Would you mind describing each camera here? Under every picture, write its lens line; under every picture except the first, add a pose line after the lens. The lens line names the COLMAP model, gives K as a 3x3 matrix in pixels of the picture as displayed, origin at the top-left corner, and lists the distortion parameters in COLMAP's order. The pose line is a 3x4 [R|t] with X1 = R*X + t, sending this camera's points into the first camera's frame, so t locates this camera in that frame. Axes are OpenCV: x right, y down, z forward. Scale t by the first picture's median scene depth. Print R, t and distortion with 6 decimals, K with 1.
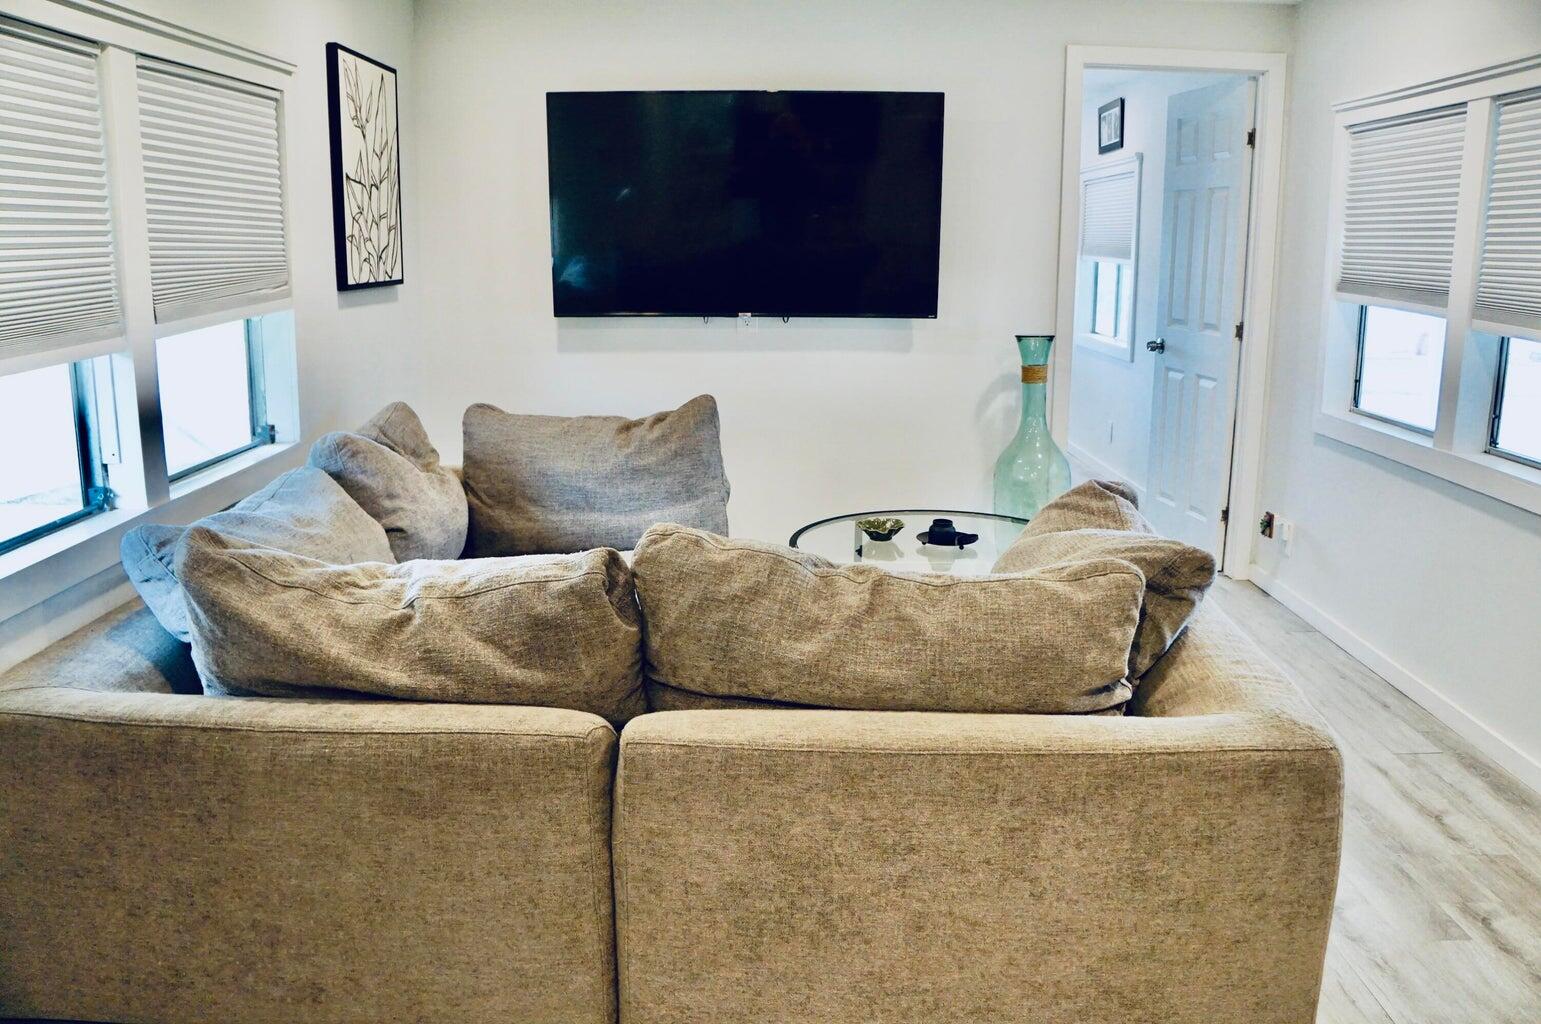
lens RADIAL K [[1234.9, 0, 756.0], [0, 1234.9, 510.8], [0, 0, 1]] dist [-0.160609, 0.100145]
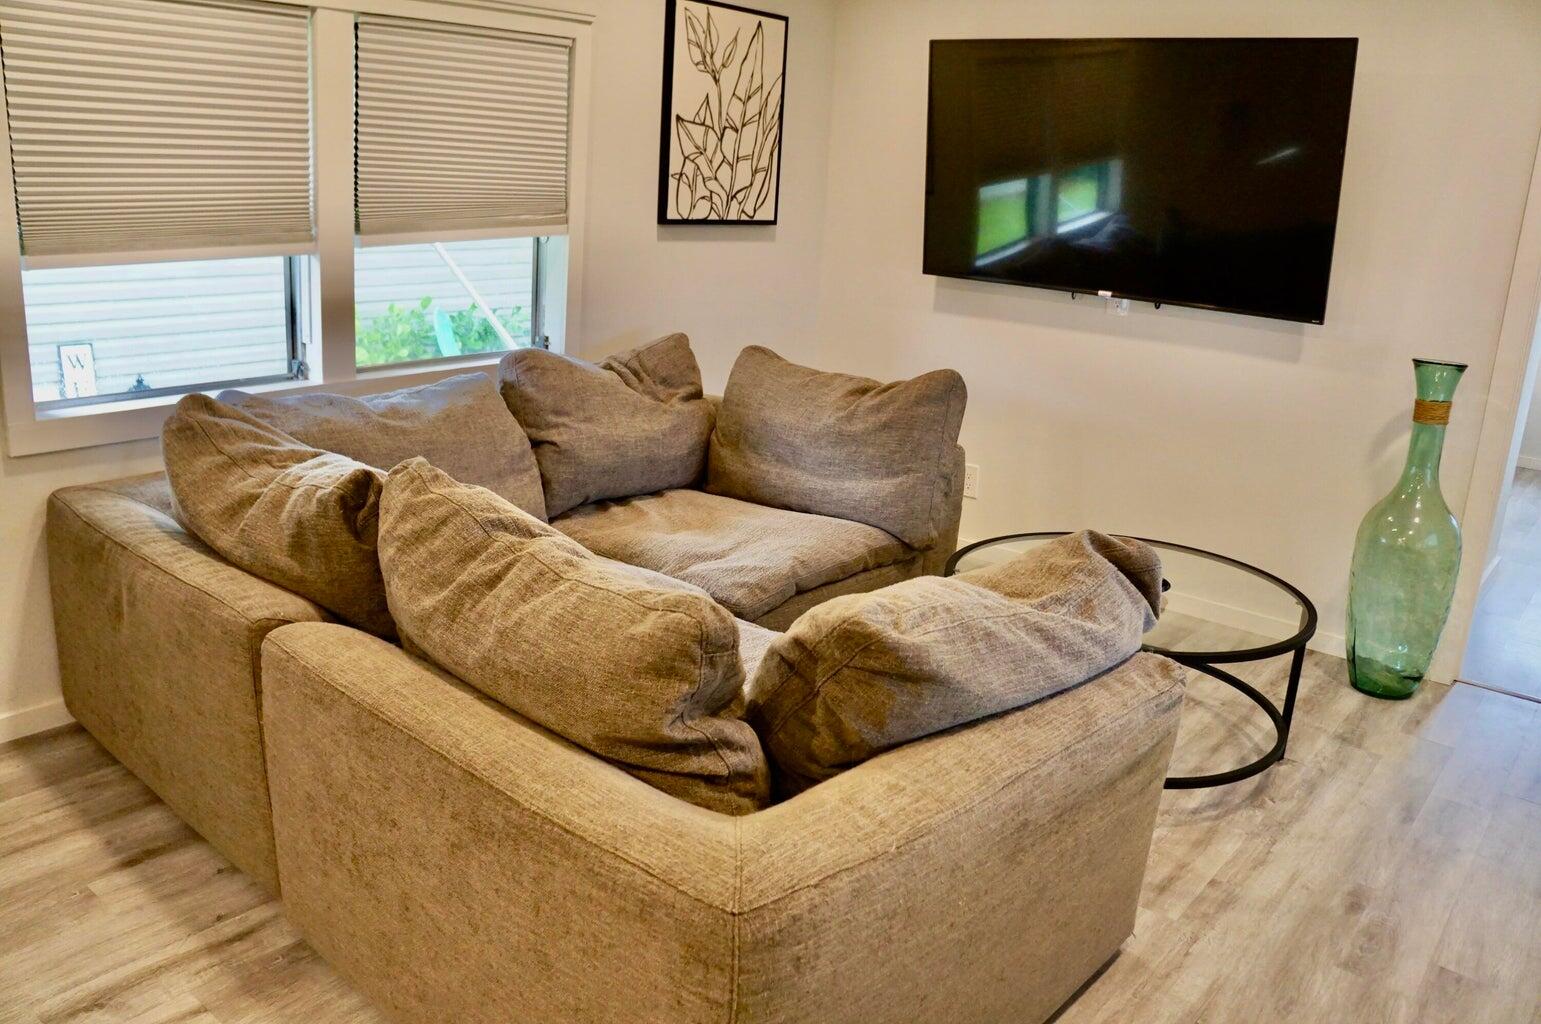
lens RADIAL K [[1234.9, 0, 756.0], [0, 1234.9, 510.8], [0, 0, 1]] dist [-0.160609, 0.100145]
pose [[0.765032, 0.209213, -0.609061, 0.508385], [-0.187309, 0.977159, 0.100380, -0.067165], [0.616151, 0.037289, 0.786745, 0.236684]]
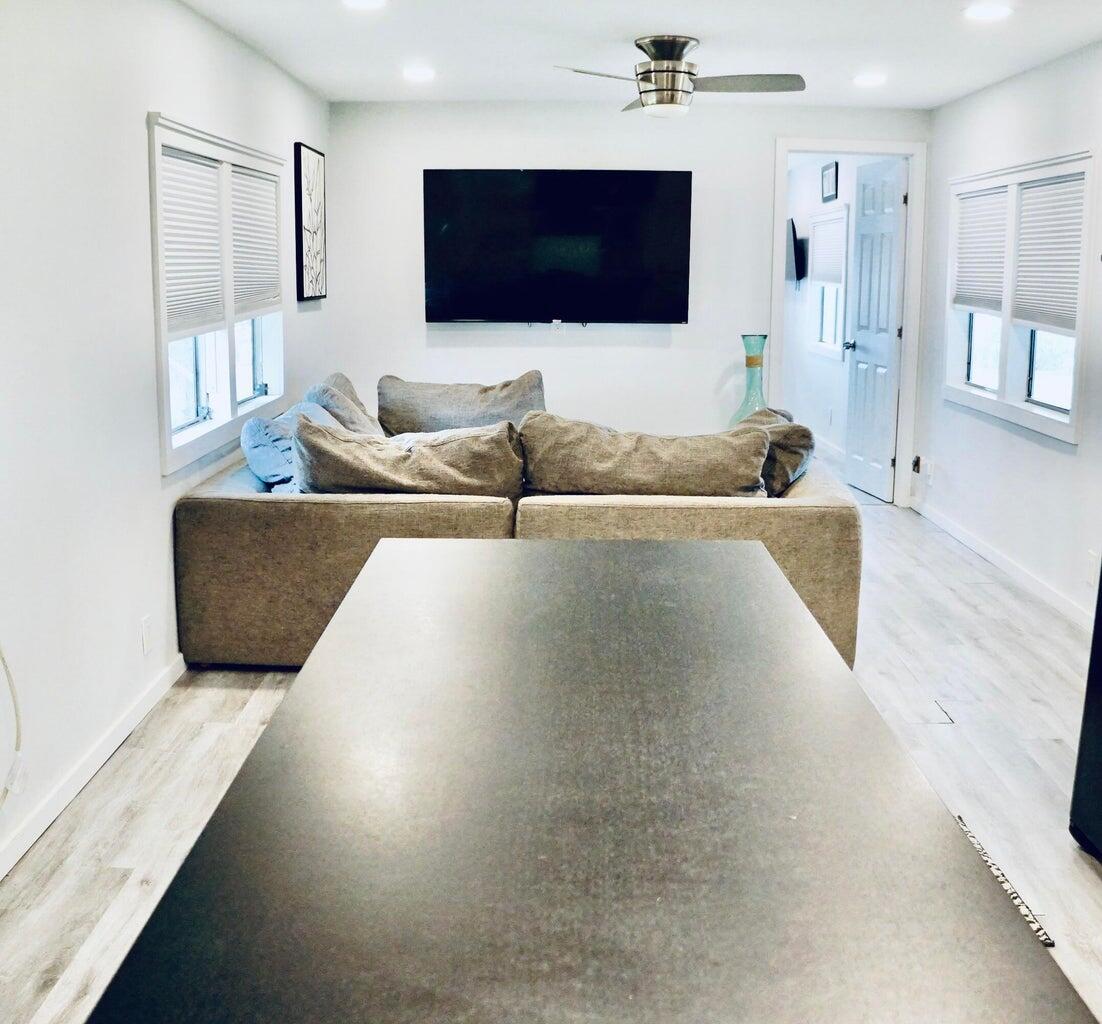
lens RADIAL K [[1262.2, 0, 551.0], [0, 1262.2, 512.0], [0, 0, 1]] dist [-0.124582, -0.004409]
pose [[0.999936, 0.000373, 0.011331, -0.046067], [-0.000091, 0.999691, -0.024869, 0.147698], [-0.011336, 0.024866, 0.999627, -0.693226]]
